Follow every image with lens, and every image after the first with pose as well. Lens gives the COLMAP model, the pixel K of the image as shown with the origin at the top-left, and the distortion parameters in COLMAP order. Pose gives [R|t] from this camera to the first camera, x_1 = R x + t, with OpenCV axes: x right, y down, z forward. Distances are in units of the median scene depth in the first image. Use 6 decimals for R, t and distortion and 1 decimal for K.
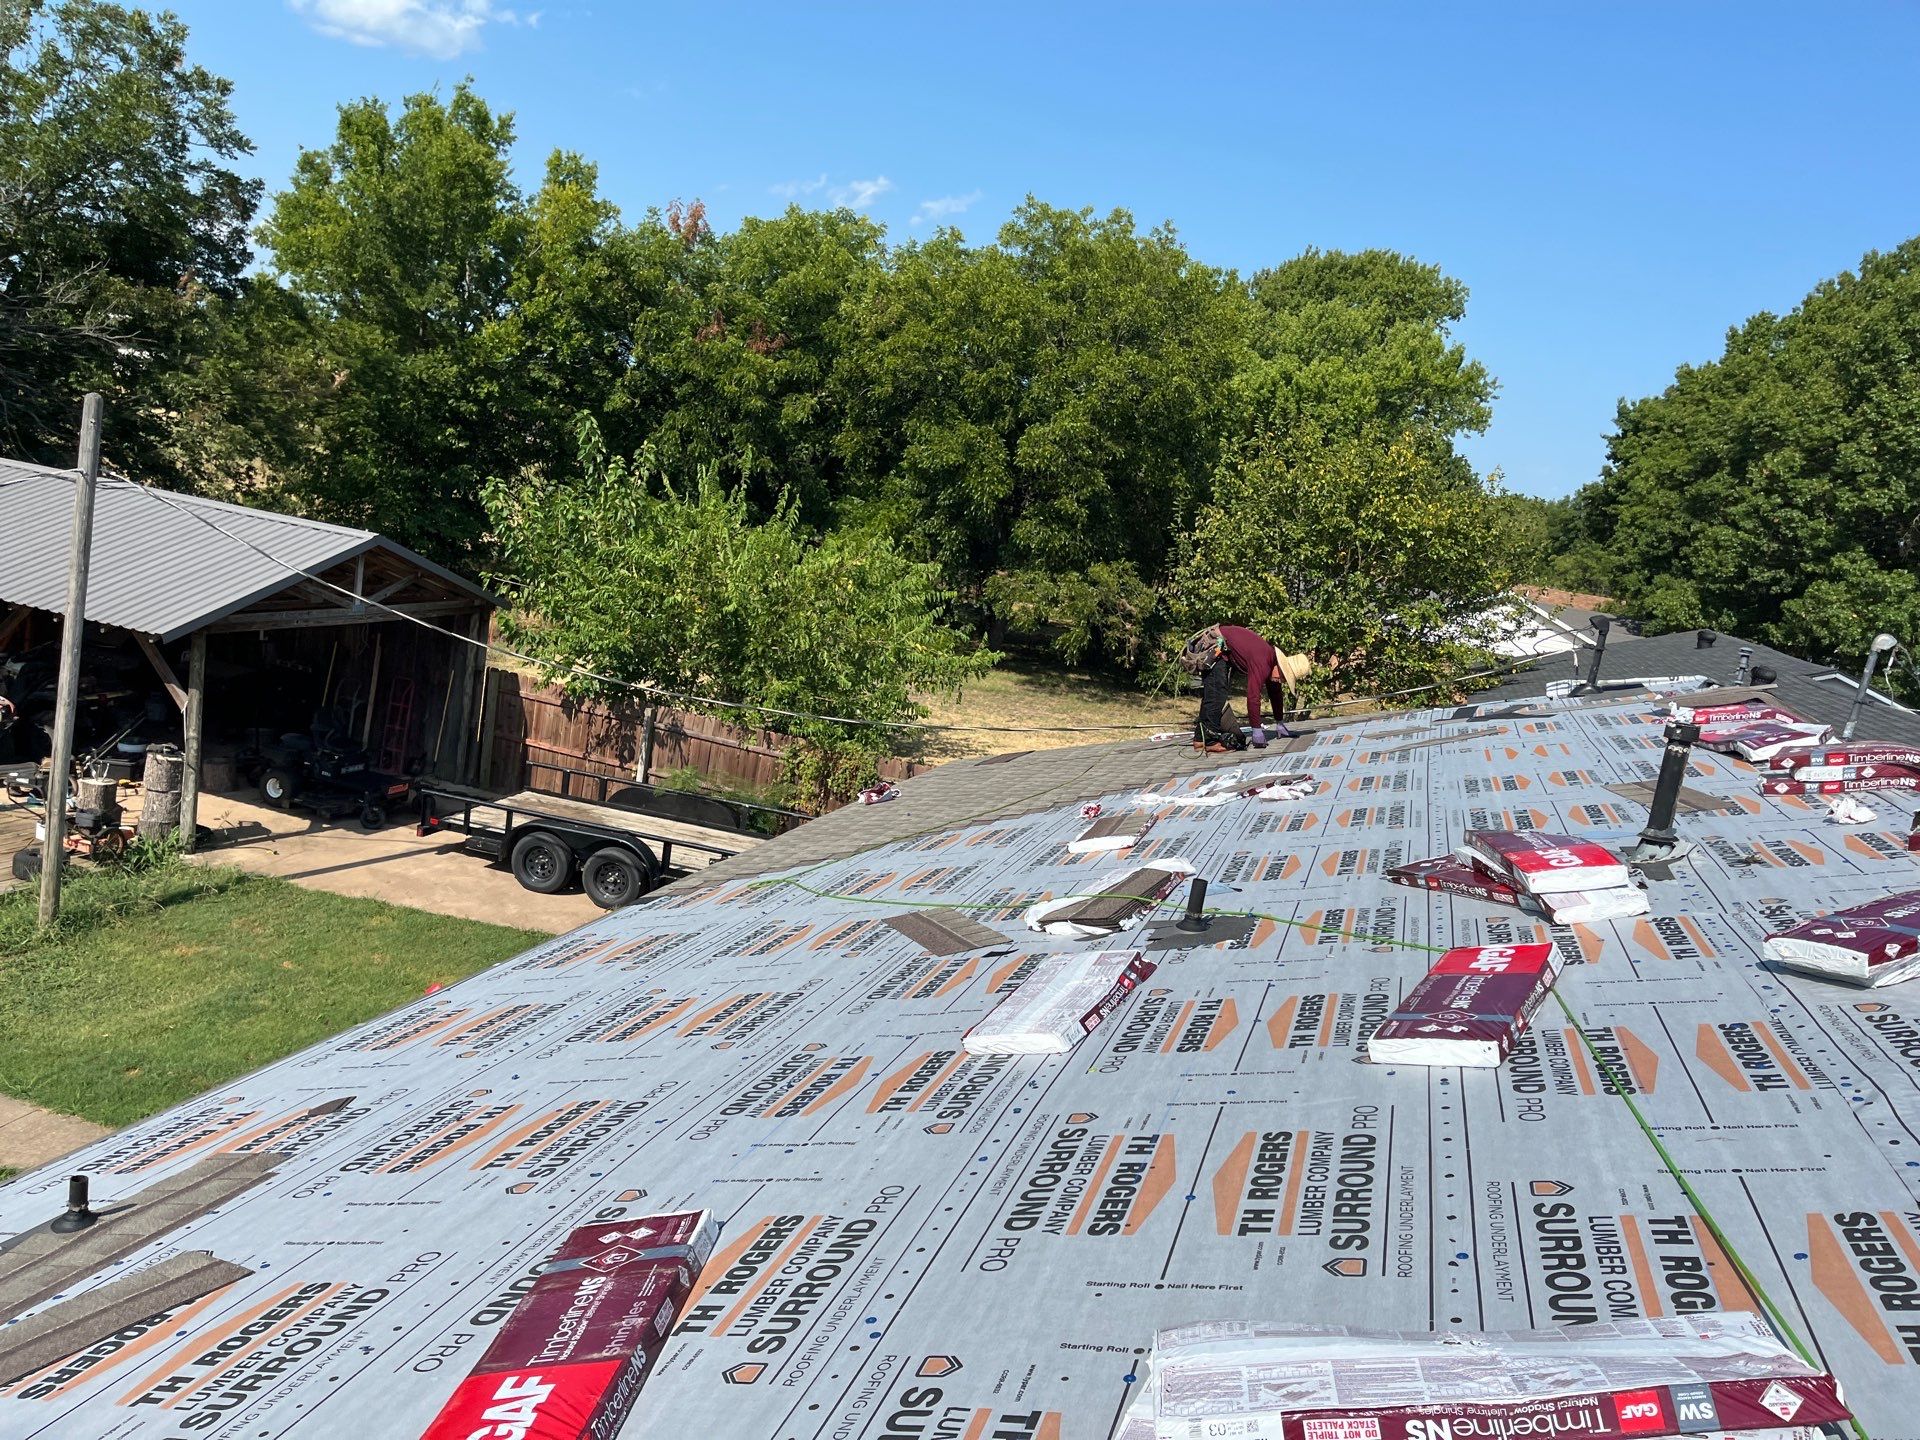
lens RADIAL K [[1468.6, 0, 945.0], [0, 1468.6, 696.2], [0, 0, 1]] dist [0.075388, -0.112994]
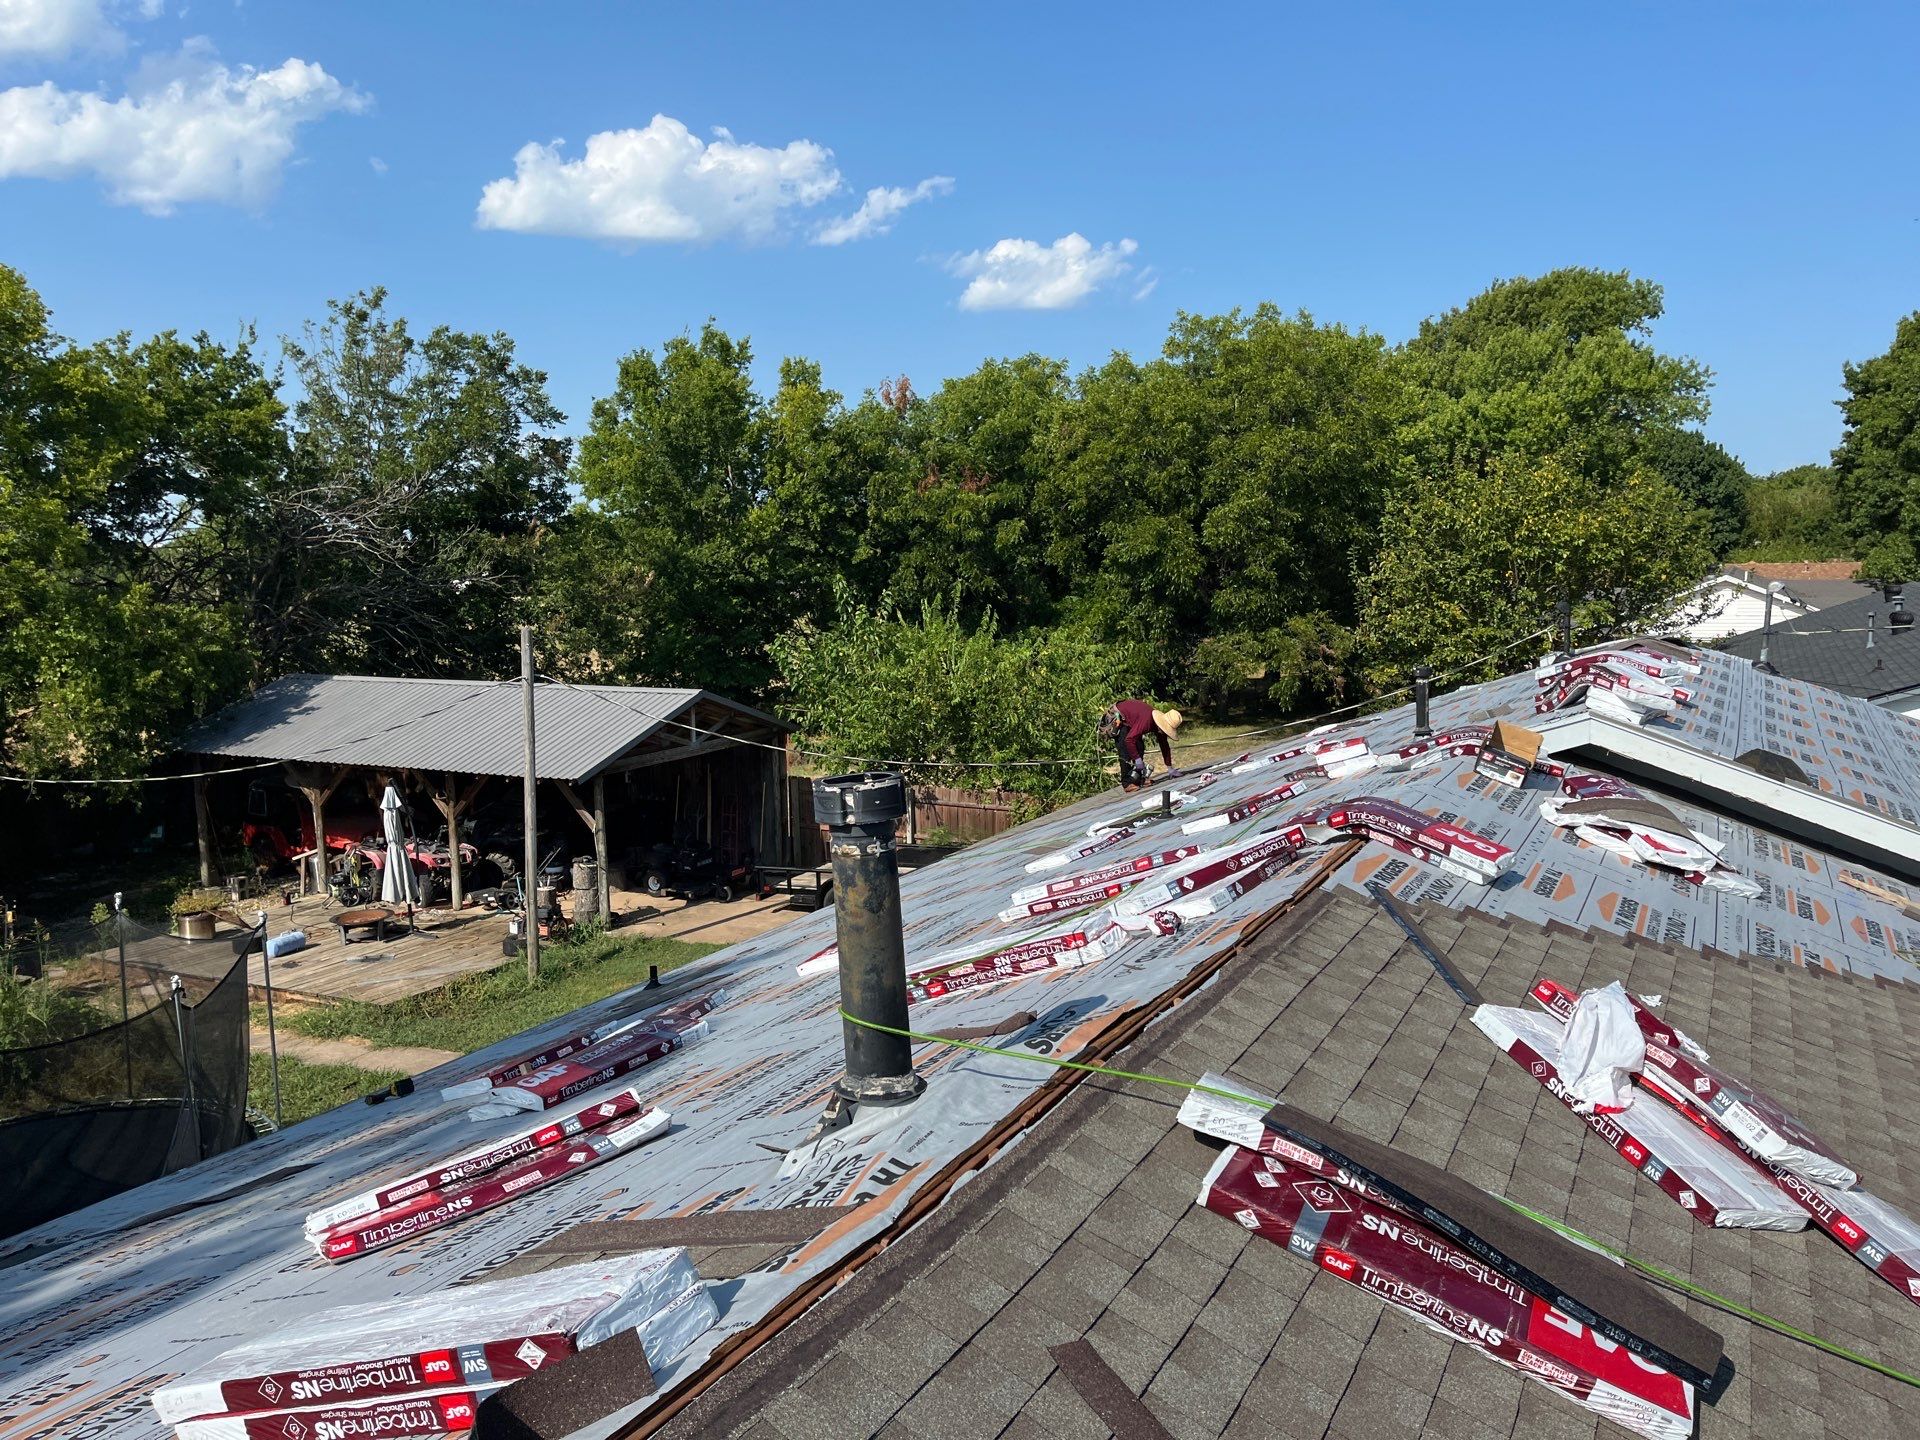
lens RADIAL K [[1463.0, 0, 931.3], [0, 1463.0, 684.4], [0, 0, 1]] dist [0.072517, -0.117735]
pose [[0.968366, -0.160098, -0.191404, 0.043259], [0.145440, 0.985409, -0.088412, 0.018669], [0.202766, 0.057778, 0.977521, -0.144082]]
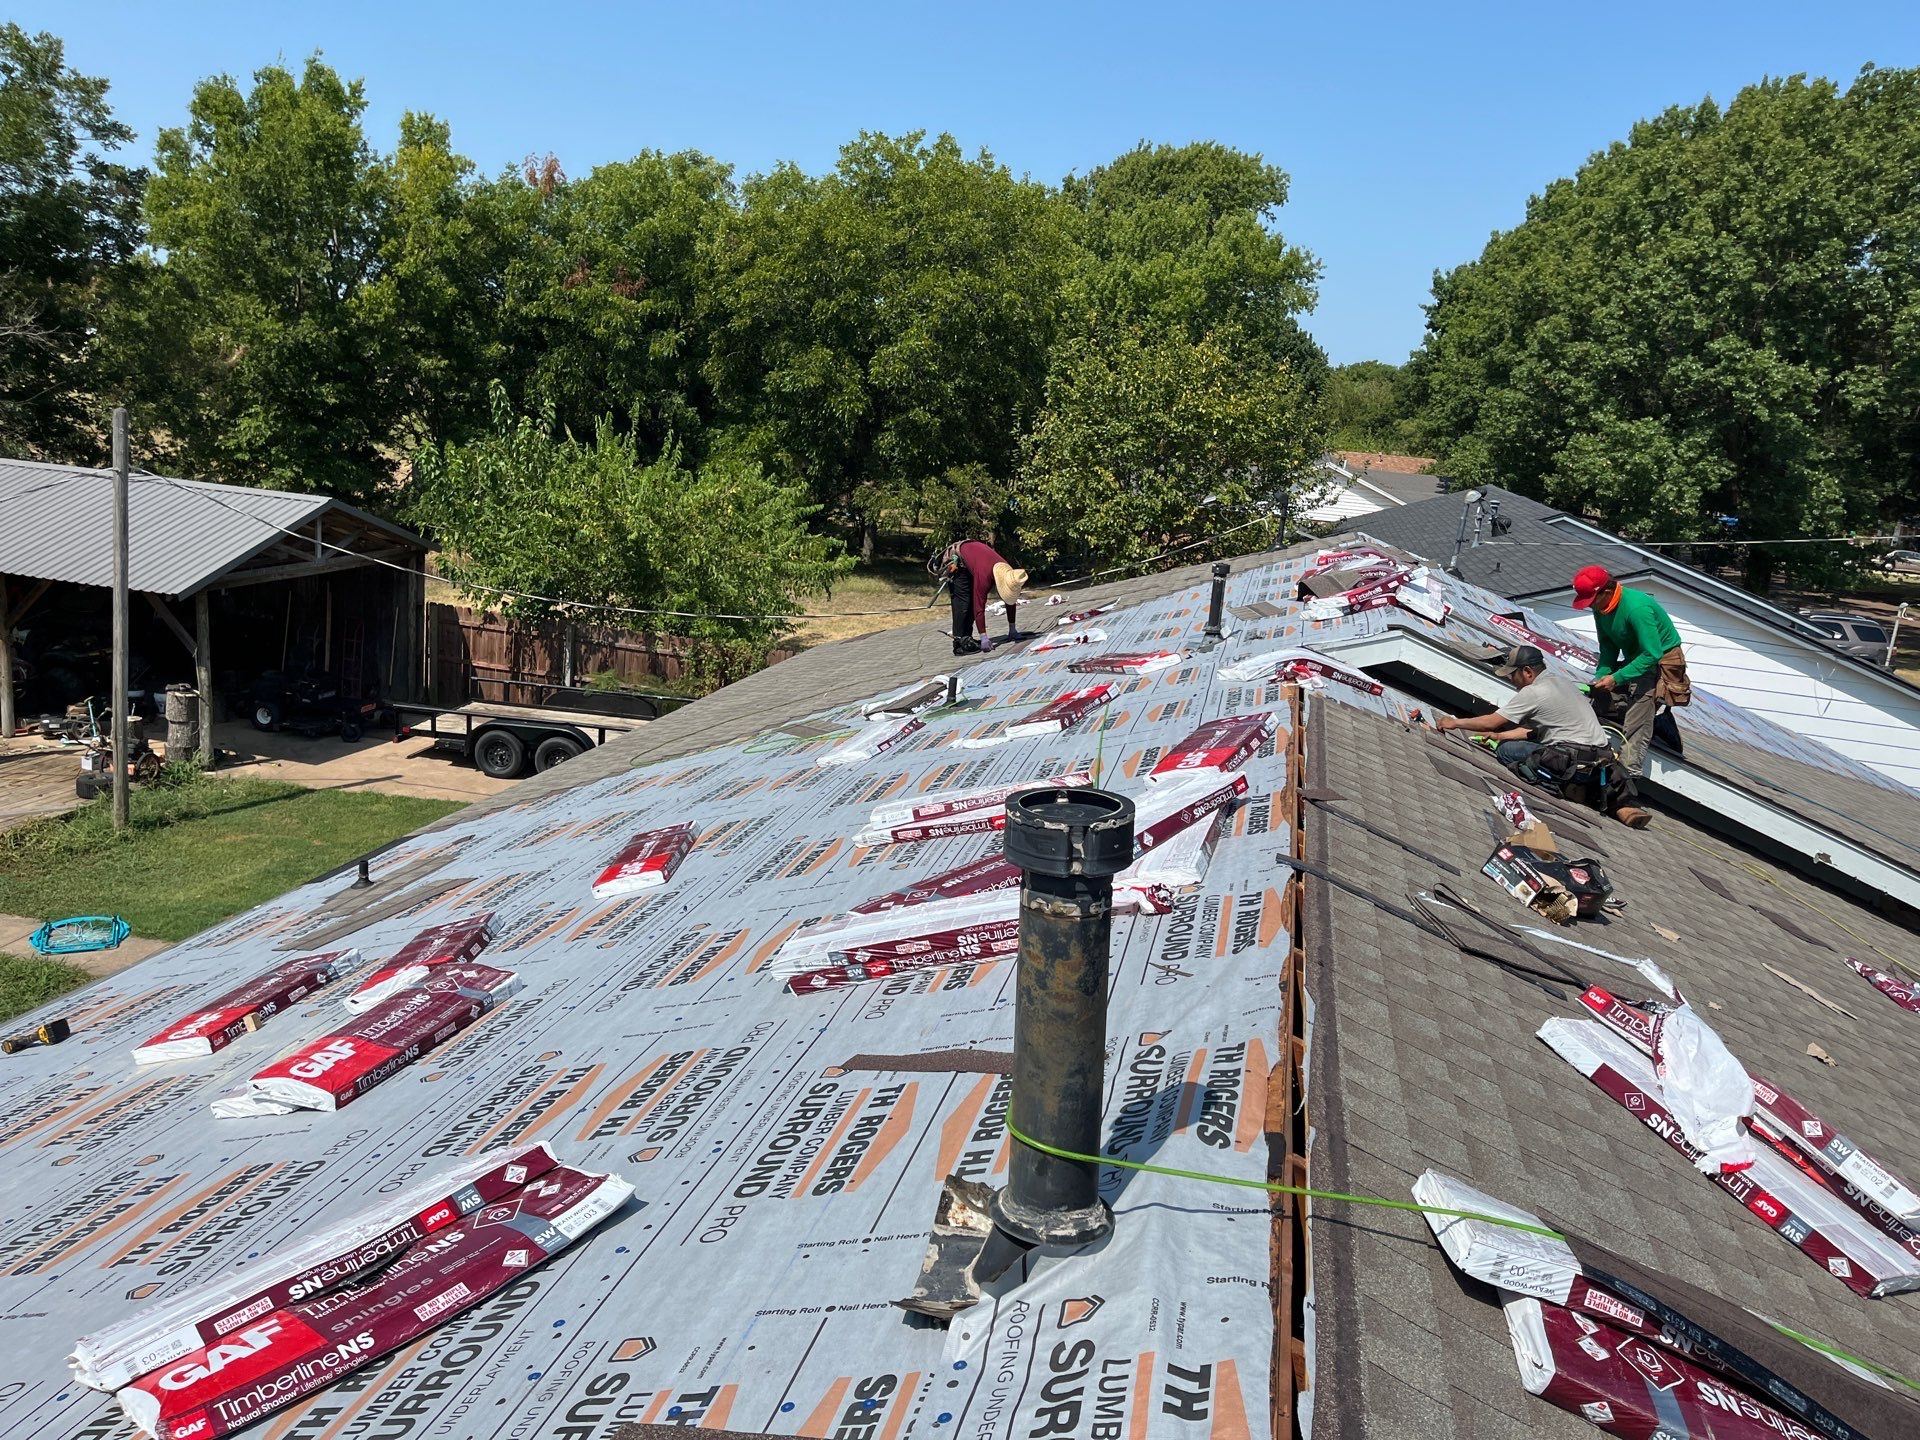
lens RADIAL K [[1468.6, 0, 945.0], [0, 1468.6, 696.2], [0, 0, 1]] dist [0.075388, -0.112994]
pose [[0.993757, -0.087378, 0.069373, 0.006990], [0.082649, 0.994233, 0.068342, 0.004667], [-0.074945, -0.062182, 0.995247, -0.115969]]
